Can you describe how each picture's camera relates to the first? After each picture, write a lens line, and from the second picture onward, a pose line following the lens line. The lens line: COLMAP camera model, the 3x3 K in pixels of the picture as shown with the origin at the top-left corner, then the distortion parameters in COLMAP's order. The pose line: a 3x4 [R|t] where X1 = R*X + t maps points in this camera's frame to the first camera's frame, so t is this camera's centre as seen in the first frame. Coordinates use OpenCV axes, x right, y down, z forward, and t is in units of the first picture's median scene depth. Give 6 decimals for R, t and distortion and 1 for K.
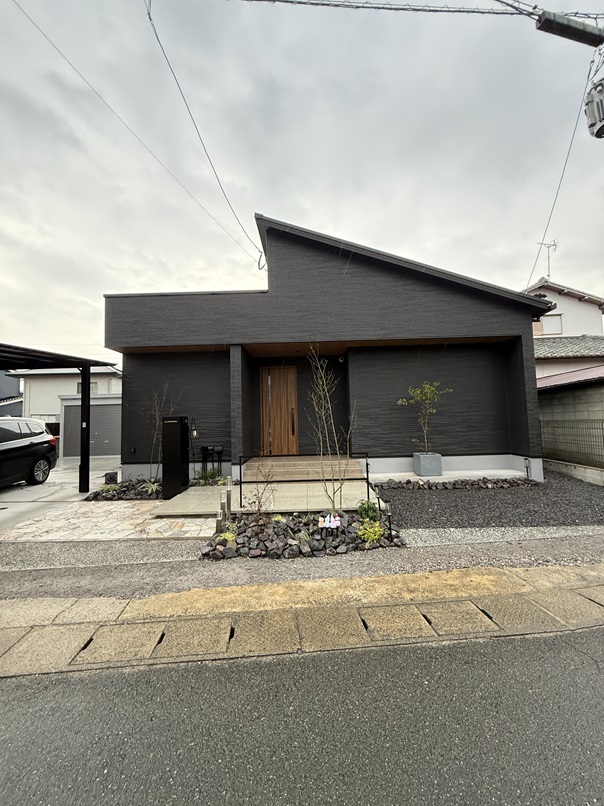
lens RADIAL K [[321.4, 0, 303.9], [0, 321.4, 400.1], [0, 0, 1]] dist [-0.001443, -0.000075]
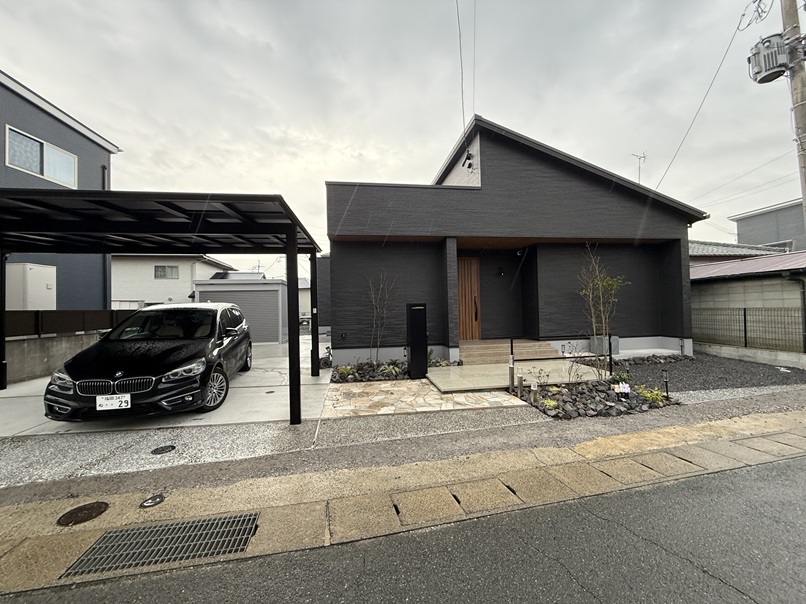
lens RADIAL K [[321.4, 0, 400.5], [0, 321.4, 302.0], [0, 0, 1]] dist [-0.001443, -0.000075]
pose [[0.987808, 0.007759, 0.155485, -0.566091], [-0.014089, 0.999114, 0.039647, 0.005097], [-0.155039, -0.041355, 0.987042, -0.046881]]
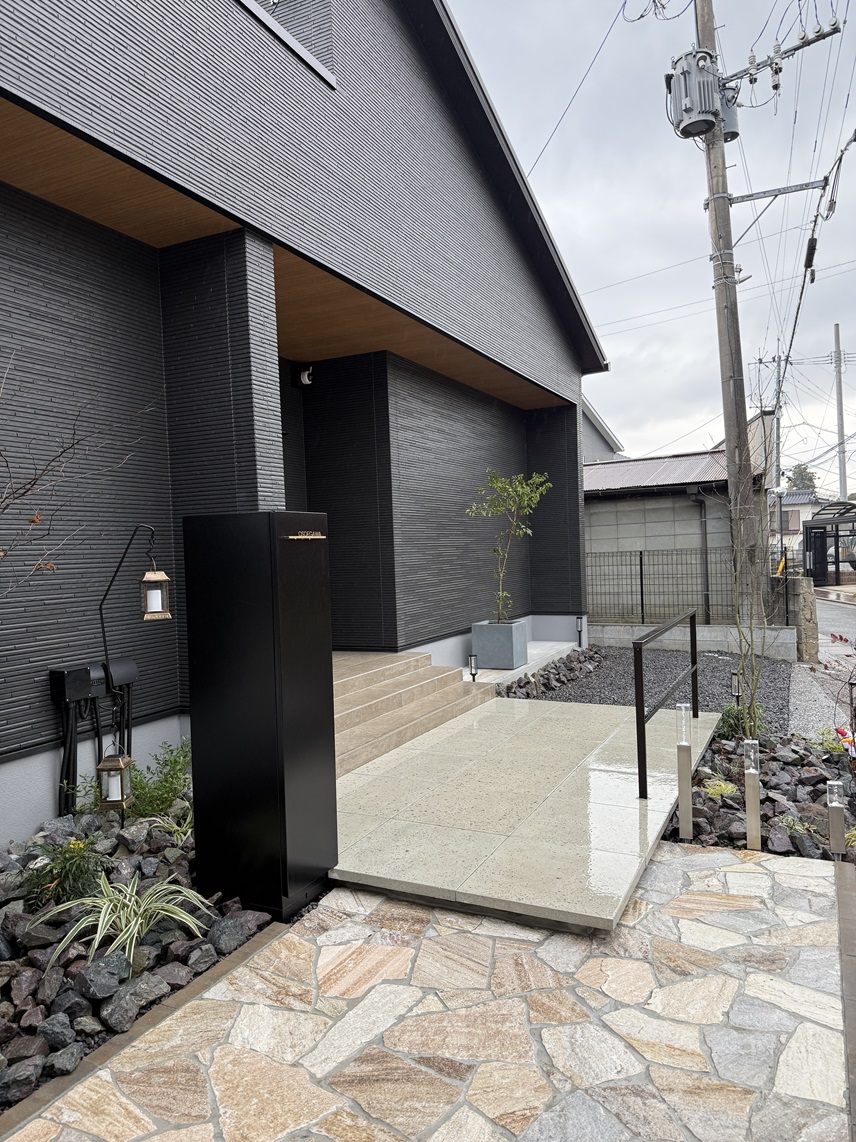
lens RADIAL K [[806.1, 0, 426.8], [0, 806.1, 574.4], [0, 0, 1]] dist [0.007511, 0.000415]
pose [[0.422362, -0.015177, 0.906300, -0.748499], [-0.034565, 0.998863, 0.032836, 0.064752], [-0.905768, -0.045195, 0.421357, 0.631586]]
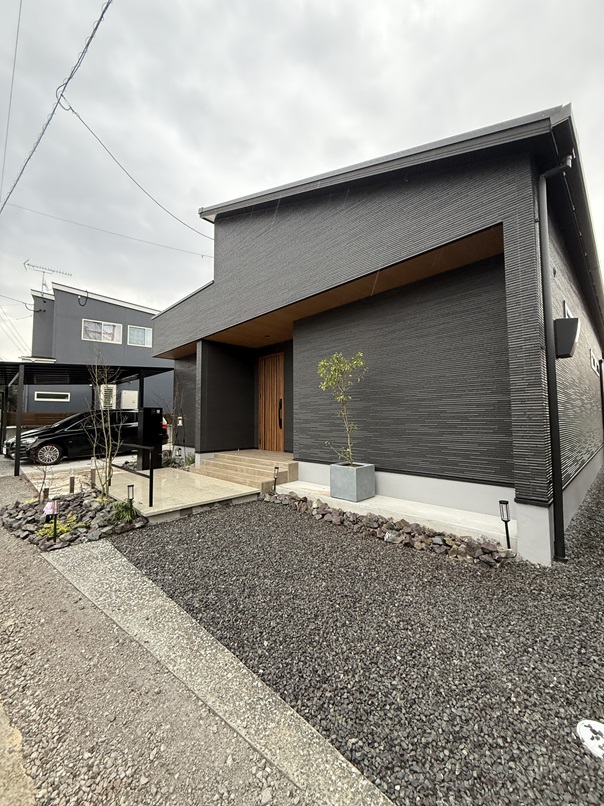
lens RADIAL K [[321.4, 0, 304.5], [0, 321.4, 399.6], [0, 0, 1]] dist [-0.001443, -0.000075]
pose [[0.717788, -0.020652, -0.695955, 0.797416], [0.026821, 0.999638, -0.002001, 0.036902], [0.695745, -0.017230, 0.718082, 0.492049]]
